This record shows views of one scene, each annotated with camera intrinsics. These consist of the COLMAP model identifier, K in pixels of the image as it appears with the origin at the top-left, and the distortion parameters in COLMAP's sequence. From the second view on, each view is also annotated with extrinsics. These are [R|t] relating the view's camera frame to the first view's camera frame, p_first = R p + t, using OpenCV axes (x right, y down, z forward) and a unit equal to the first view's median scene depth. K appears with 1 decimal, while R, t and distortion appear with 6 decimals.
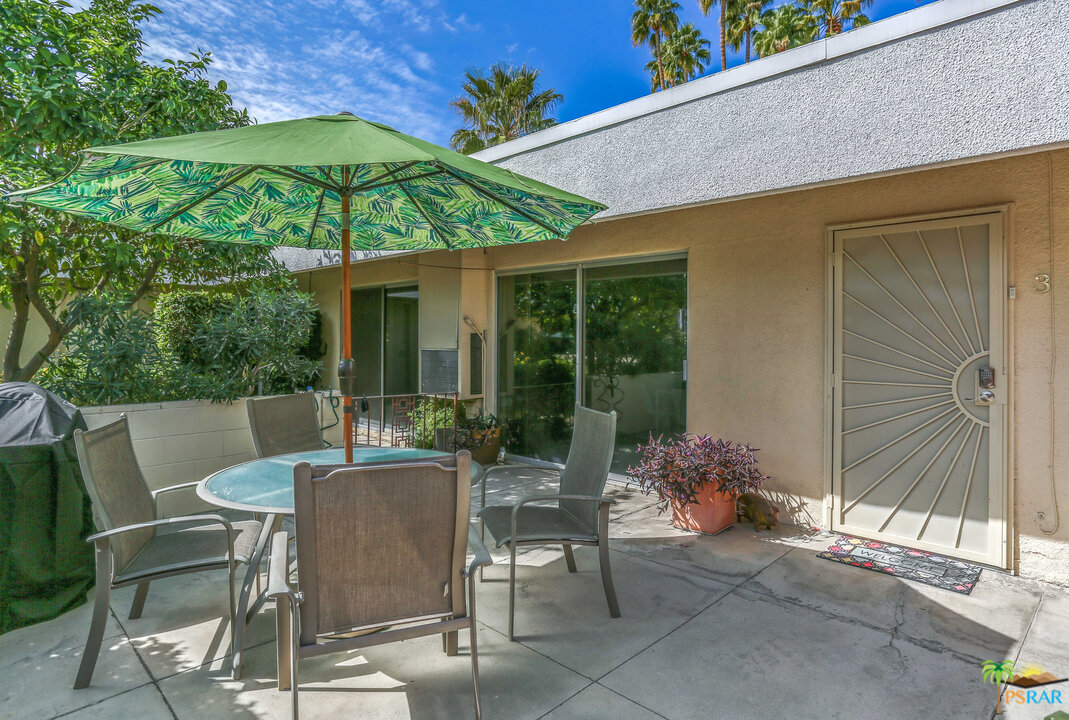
lens RADIAL K [[597.7, 0, 541.6], [0, 597.7, 333.7], [0, 0, 1]] dist [-0.039652, 0.017717]
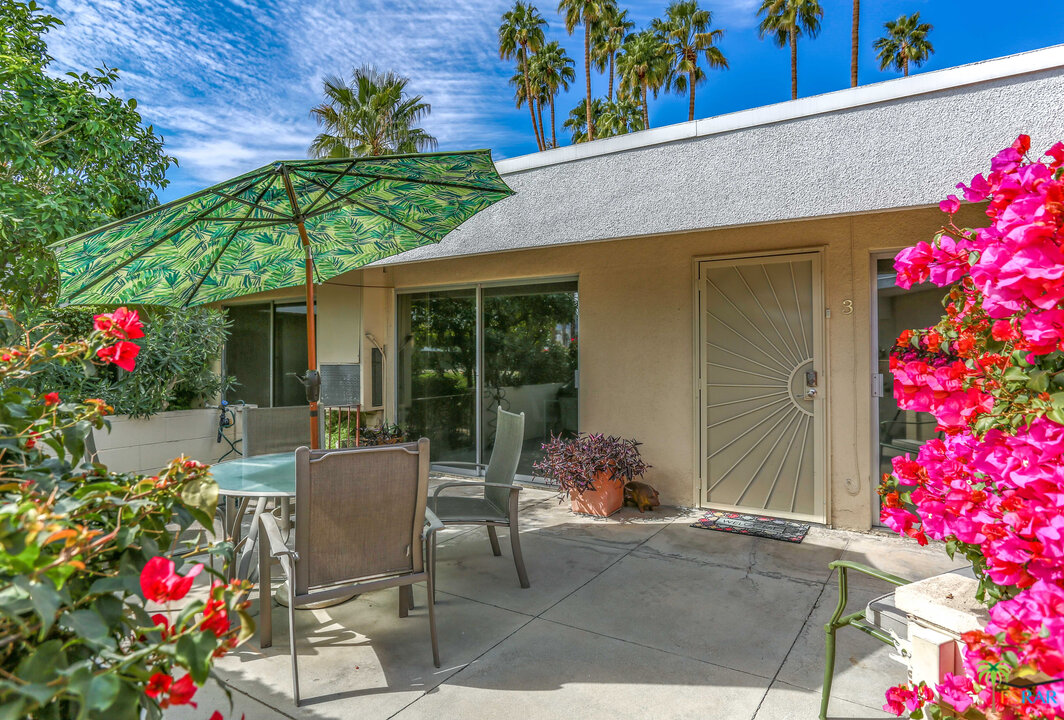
lens RADIAL K [[594.9, 0, 532.6], [0, 594.9, 340.6], [0, 0, 1]] dist [-0.039652, 0.017717]
pose [[0.981205, -0.004635, 0.192911, -0.096798], [0.007041, 0.999906, -0.011788, 0.001417], [-0.192838, 0.012924, 0.981145, -0.158470]]
